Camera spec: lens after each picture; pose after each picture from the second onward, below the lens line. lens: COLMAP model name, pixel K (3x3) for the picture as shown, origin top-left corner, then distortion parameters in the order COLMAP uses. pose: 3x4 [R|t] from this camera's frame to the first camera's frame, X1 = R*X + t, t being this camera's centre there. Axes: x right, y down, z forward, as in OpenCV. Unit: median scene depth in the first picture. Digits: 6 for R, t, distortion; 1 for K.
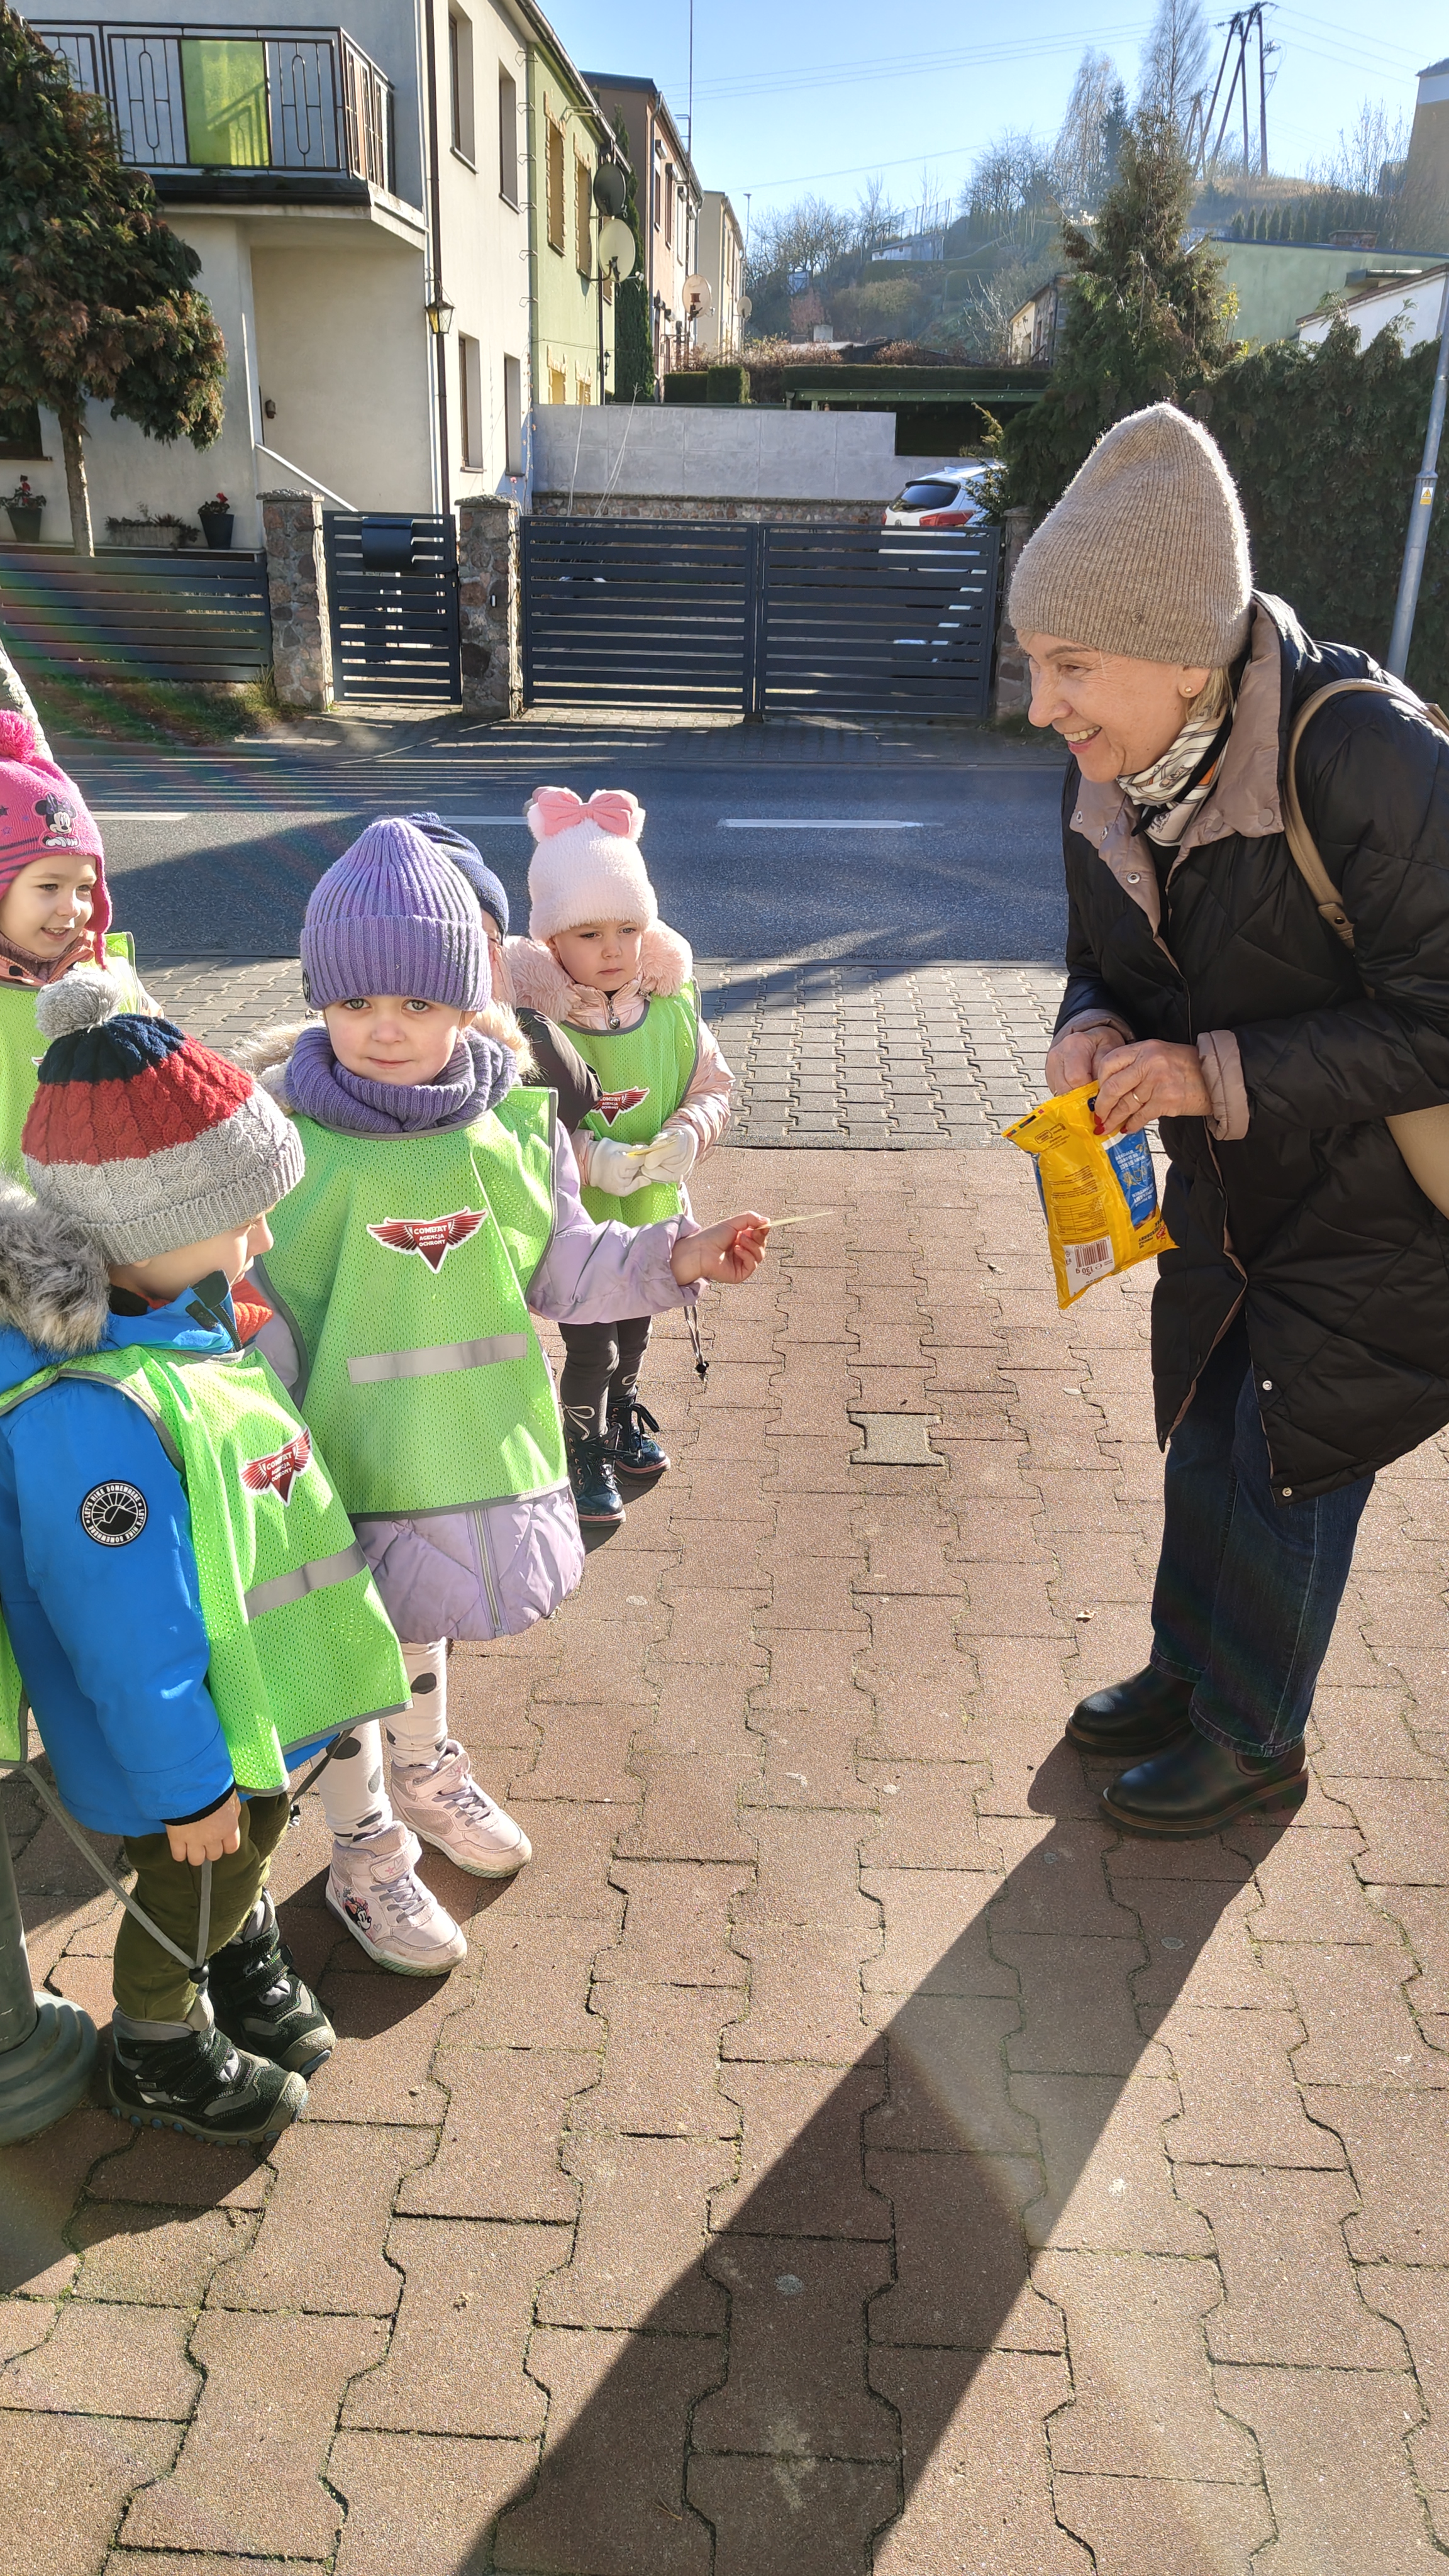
lens RADIAL K [[1806.7, 0, 710.7], [0, 1806.7, 1287.8], [0, 0, 1]] dist [0.010258, -0.006083]
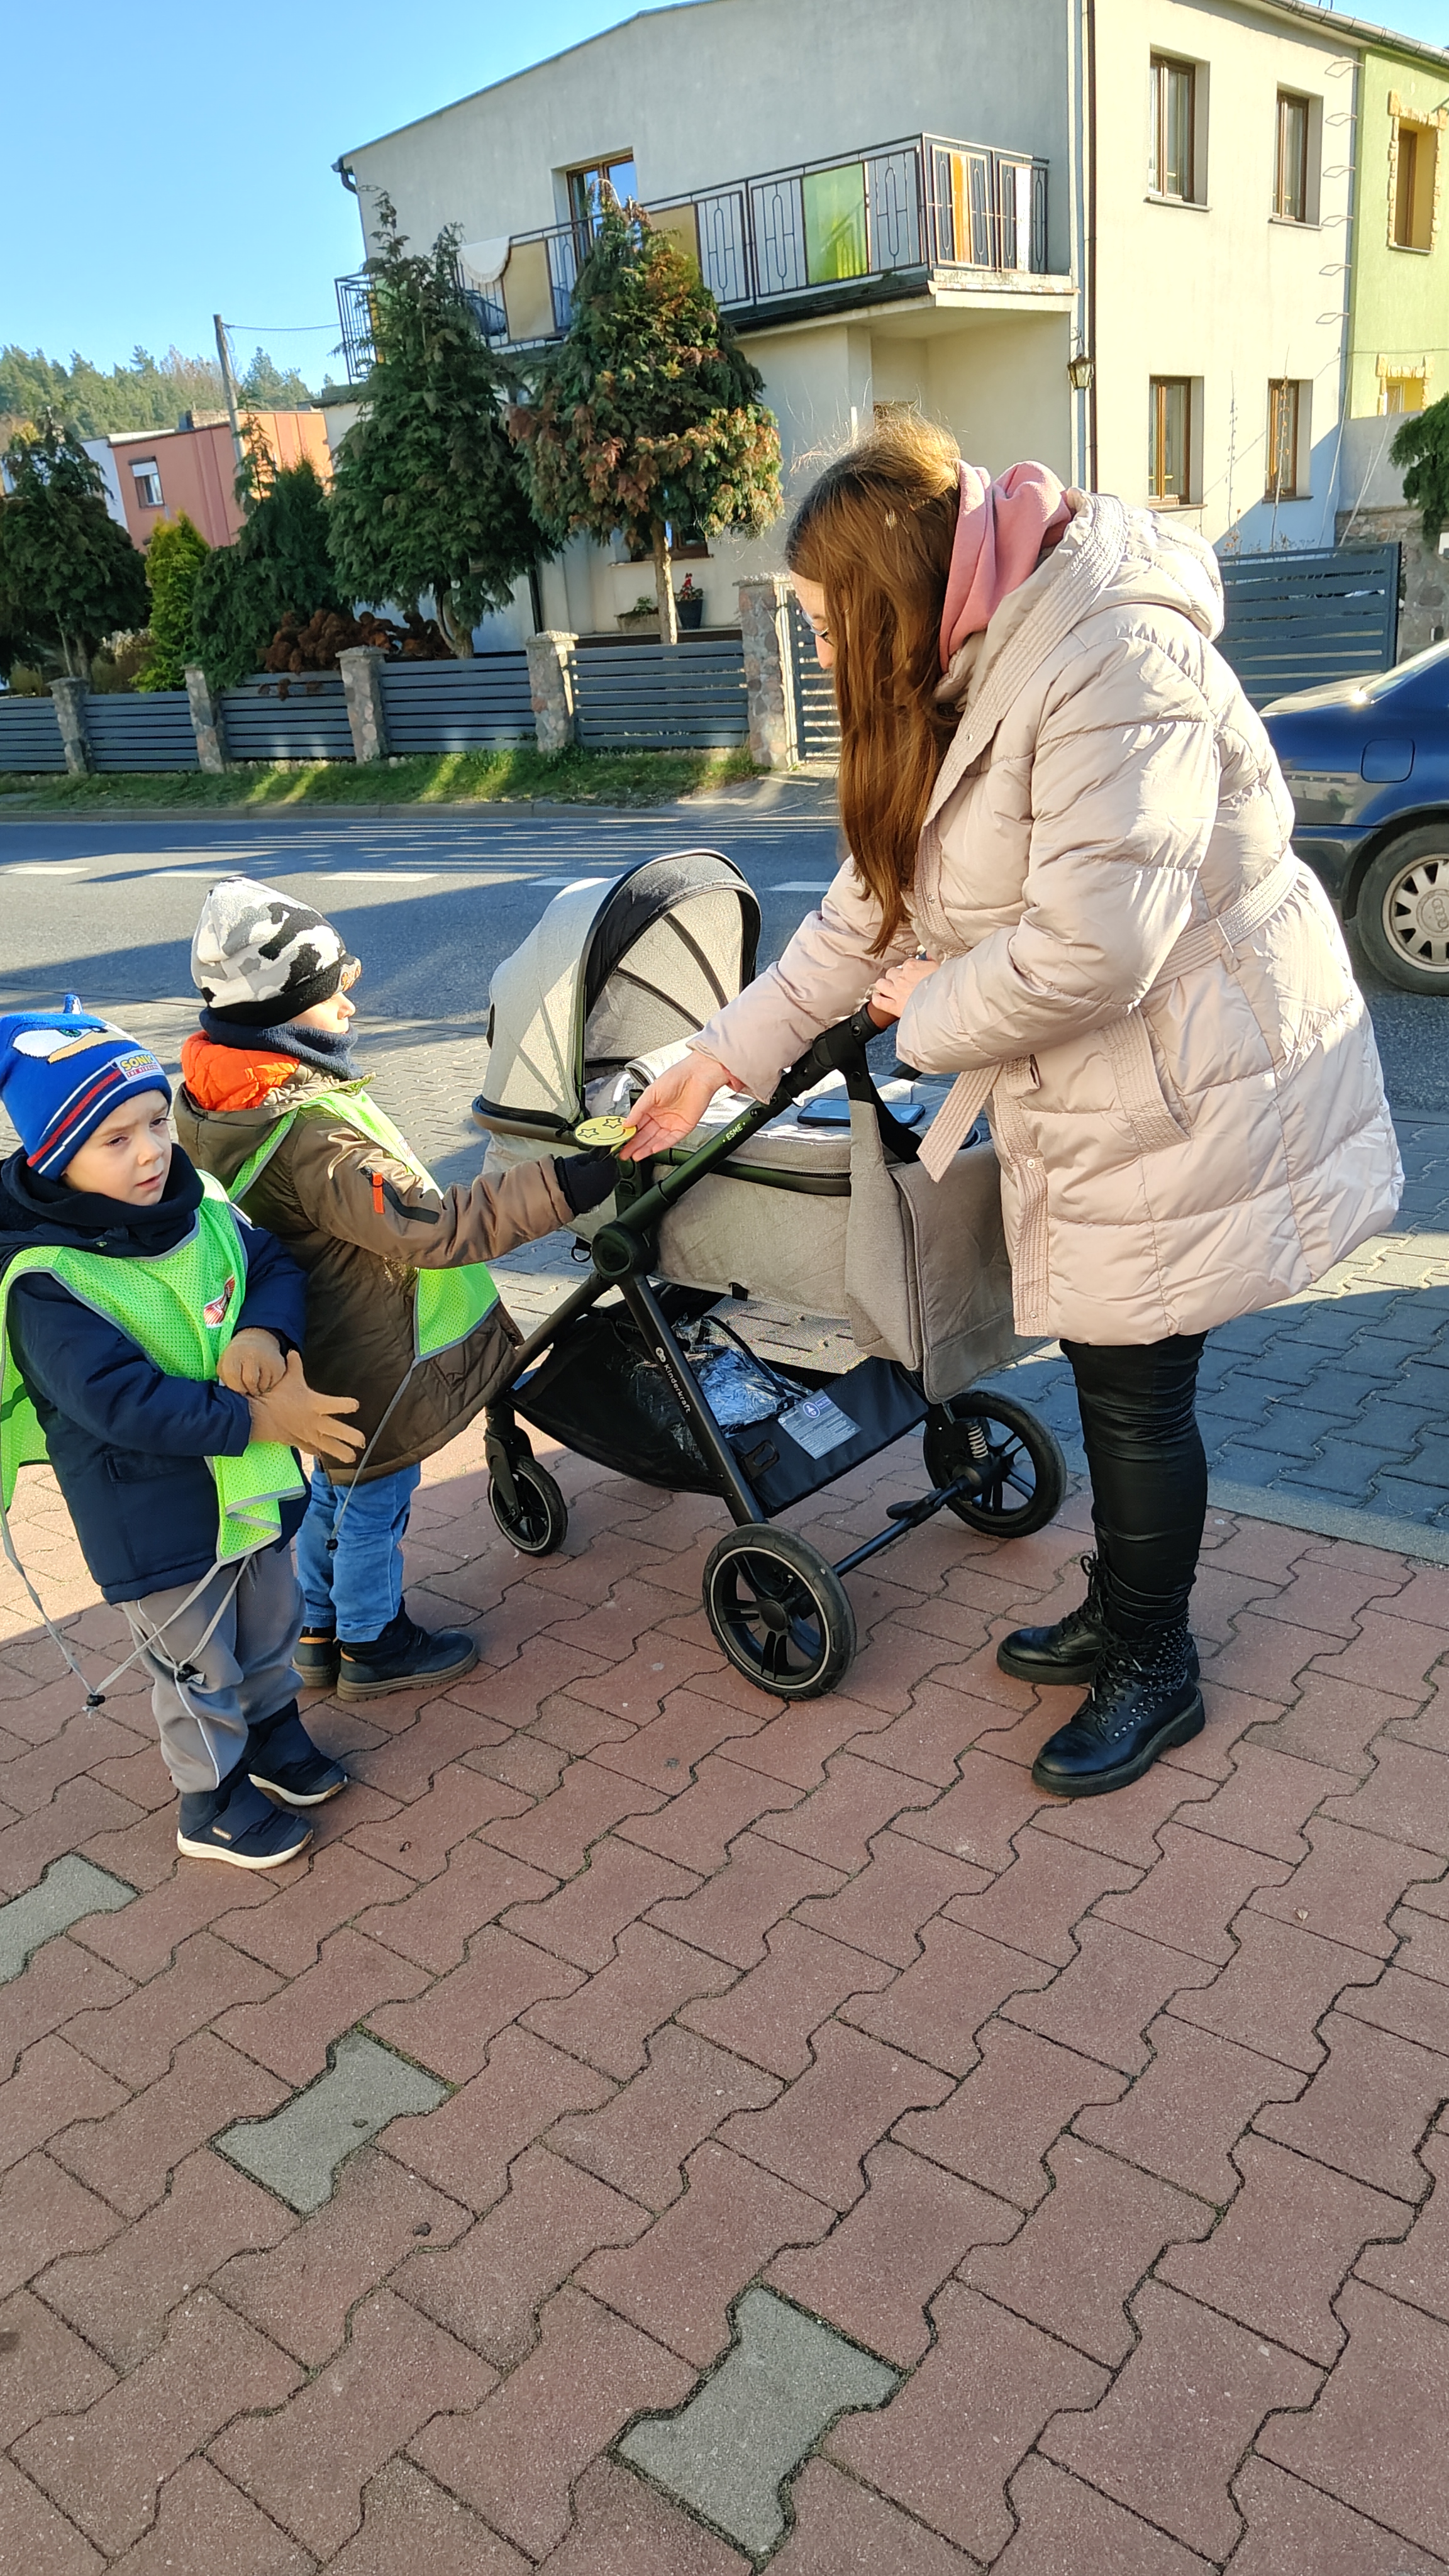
lens RADIAL K [[1806.7, 0, 710.7], [0, 1806.7, 1287.8], [0, 0, 1]] dist [0.010258, -0.006083]
pose [[0.801681, 0.133566, -0.582638, 0.441999], [-0.139109, 0.989642, 0.035461, -0.038312], [0.581340, 0.052622, 0.811957, 0.092279]]
